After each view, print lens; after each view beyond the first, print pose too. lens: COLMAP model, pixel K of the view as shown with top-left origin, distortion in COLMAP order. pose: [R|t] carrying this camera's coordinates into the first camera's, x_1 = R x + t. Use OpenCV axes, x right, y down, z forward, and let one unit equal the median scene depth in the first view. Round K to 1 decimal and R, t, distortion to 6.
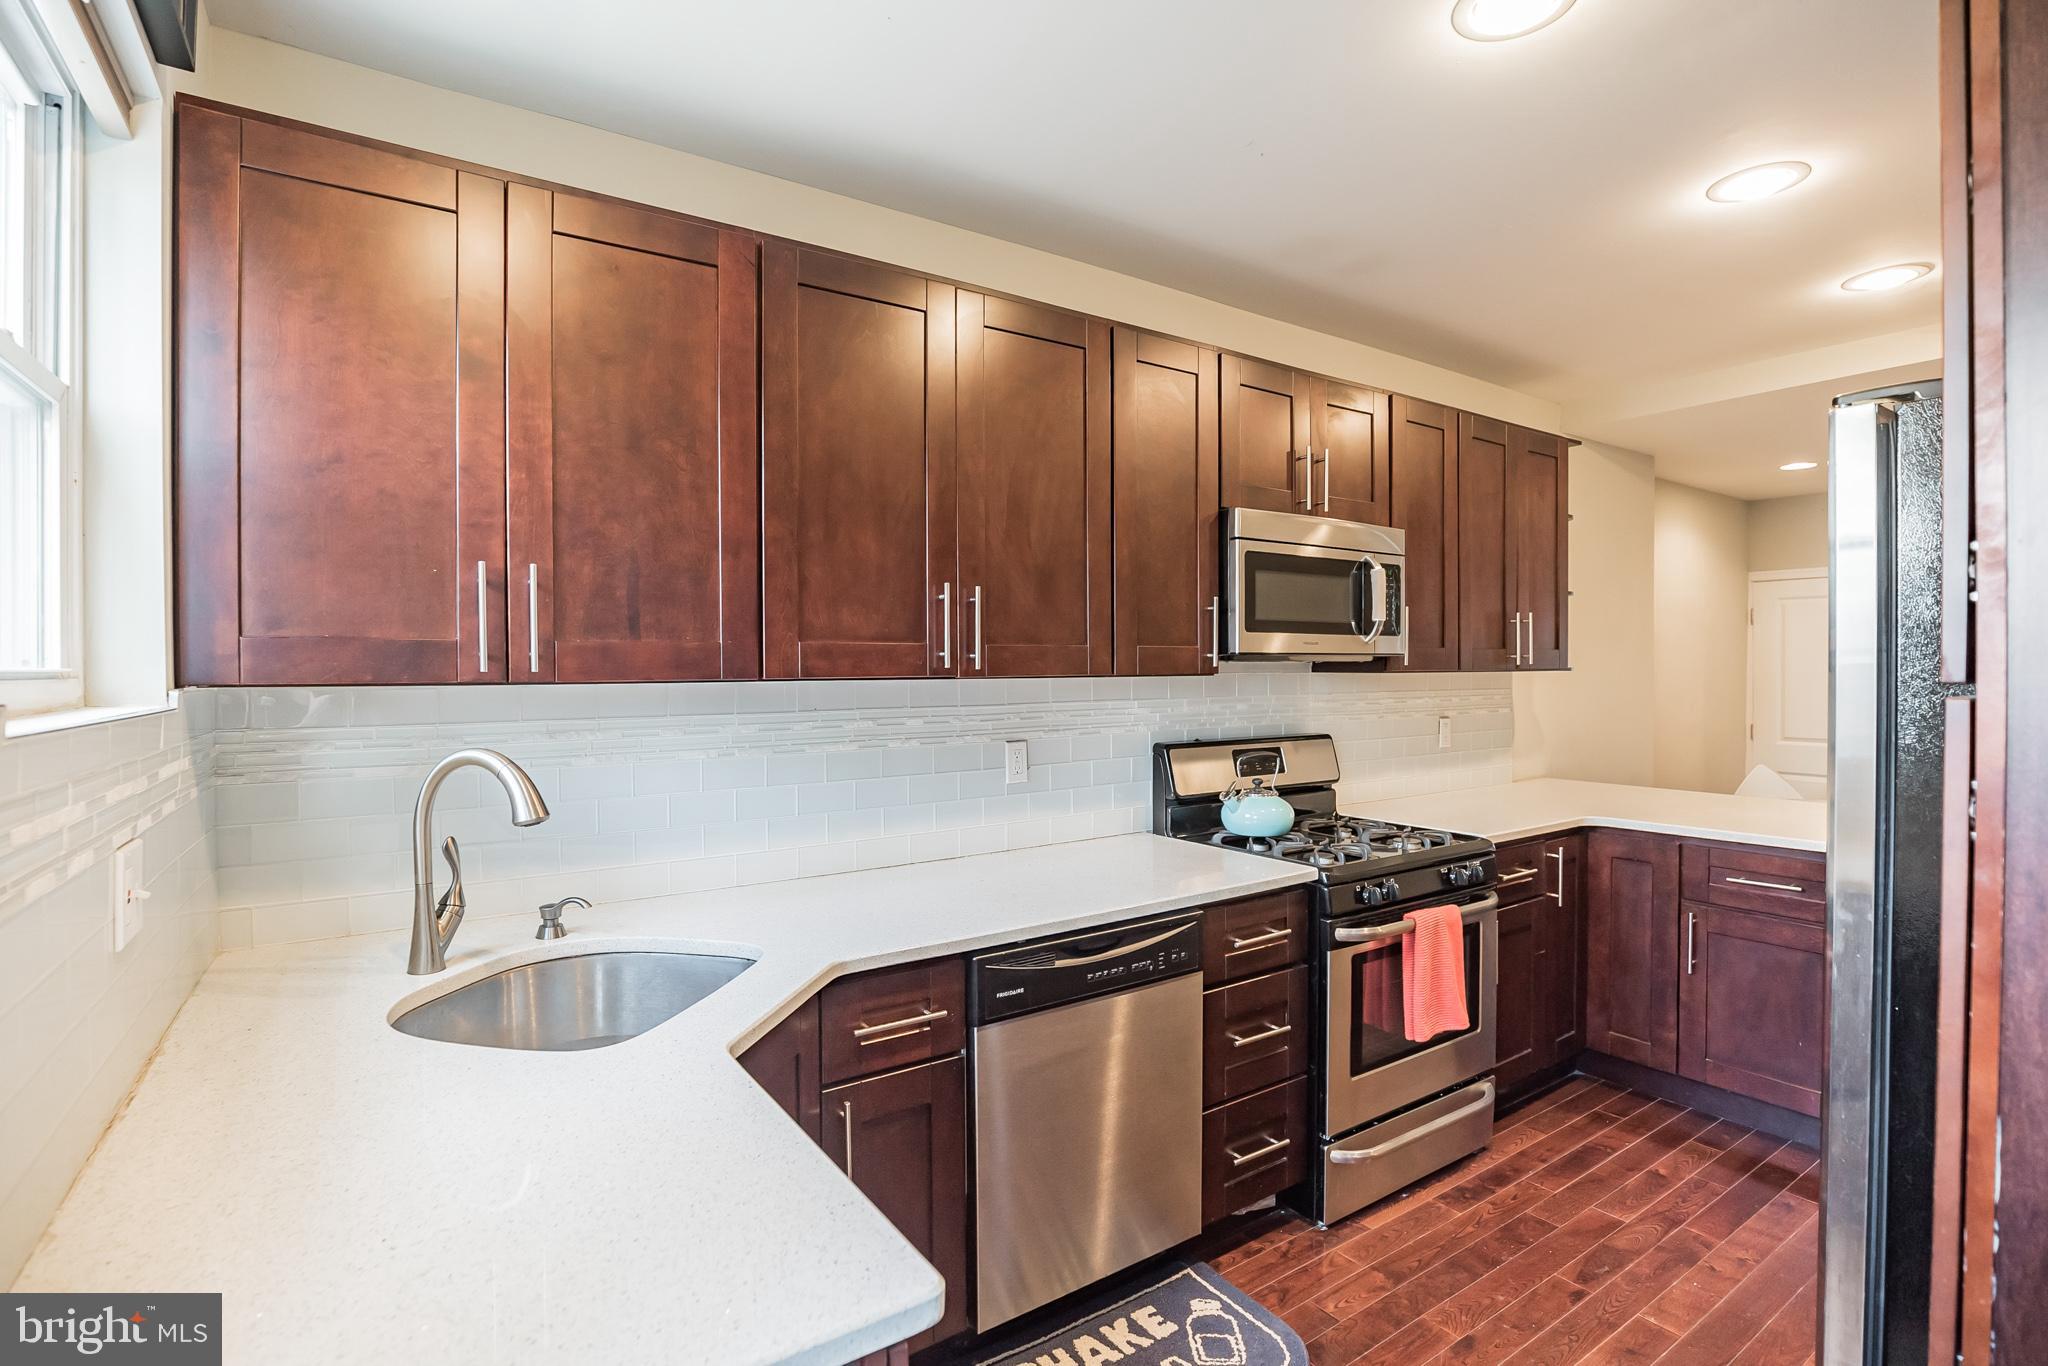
lens RADIAL K [[938.0, 0, 991.1], [0, 938.0, 672.8], [0, 0, 1]] dist [-0.022833, 0.000098]
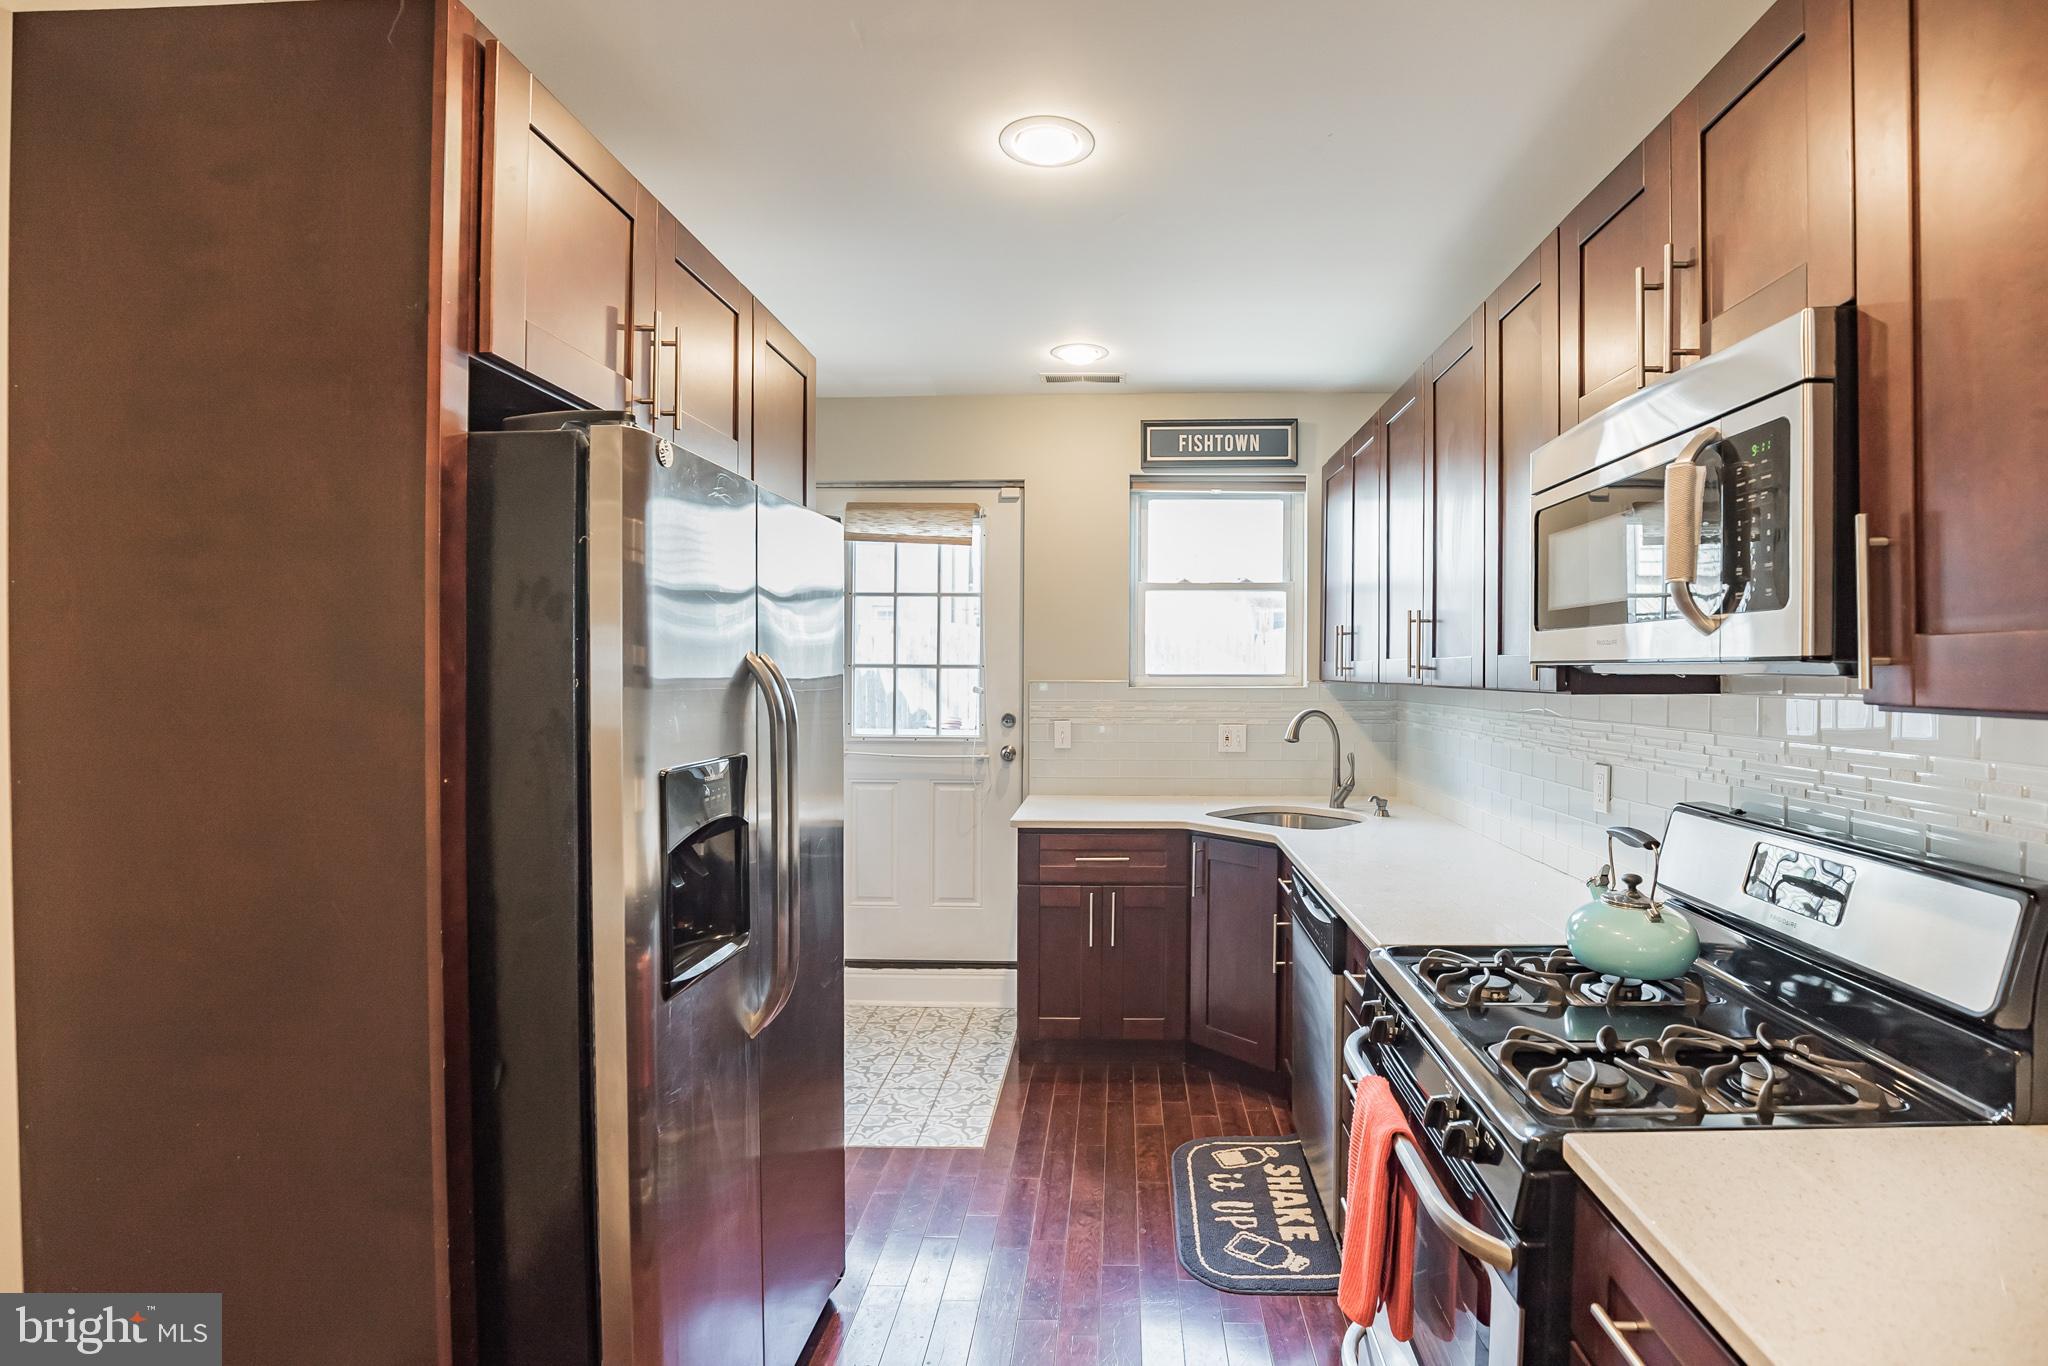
lens RADIAL K [[972.5, 0, 1136.6], [0, 972.5, 694.2], [0, 0, 1]] dist [-0.044733, 0.012513]
pose [[-0.532469, 0.042949, -0.845359, 1.276769], [0.024424, 0.999076, 0.035374, -0.037973], [0.846097, -0.001811, -0.533026, 1.458888]]
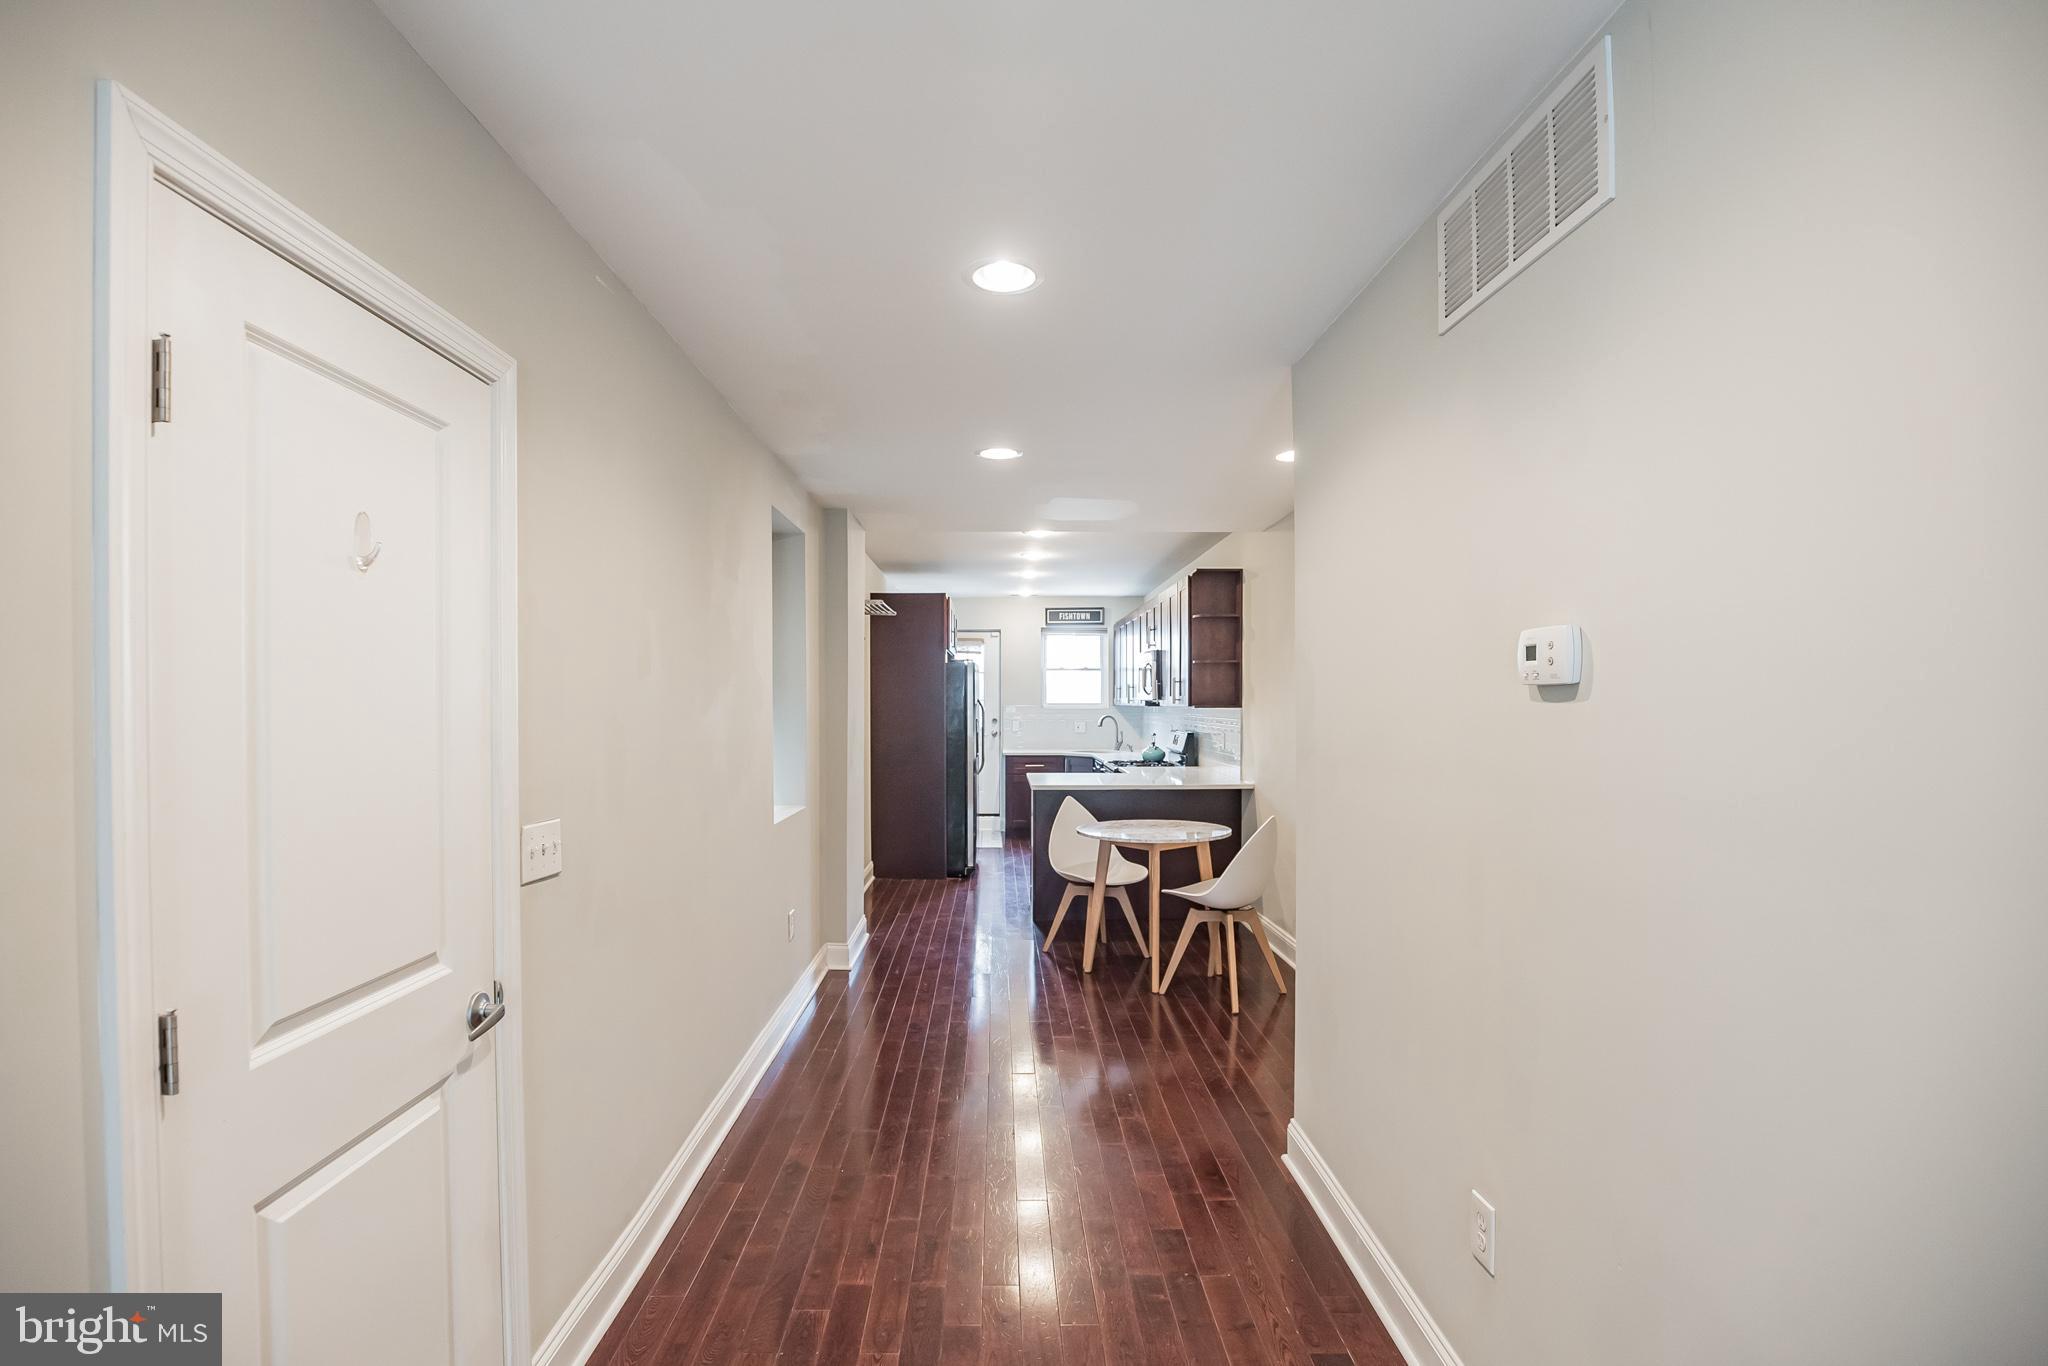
lens RADIAL K [[931.6, 0, 1020.3], [0, 931.6, 720.8], [0, 0, 1]] dist [0.000183, 0.000022]
pose [[-0.519743, 0.040590, -0.853358, 4.010988], [0.026756, 0.999154, 0.031228, -0.074174], [0.853904, -0.006602, -0.520389, 2.938070]]
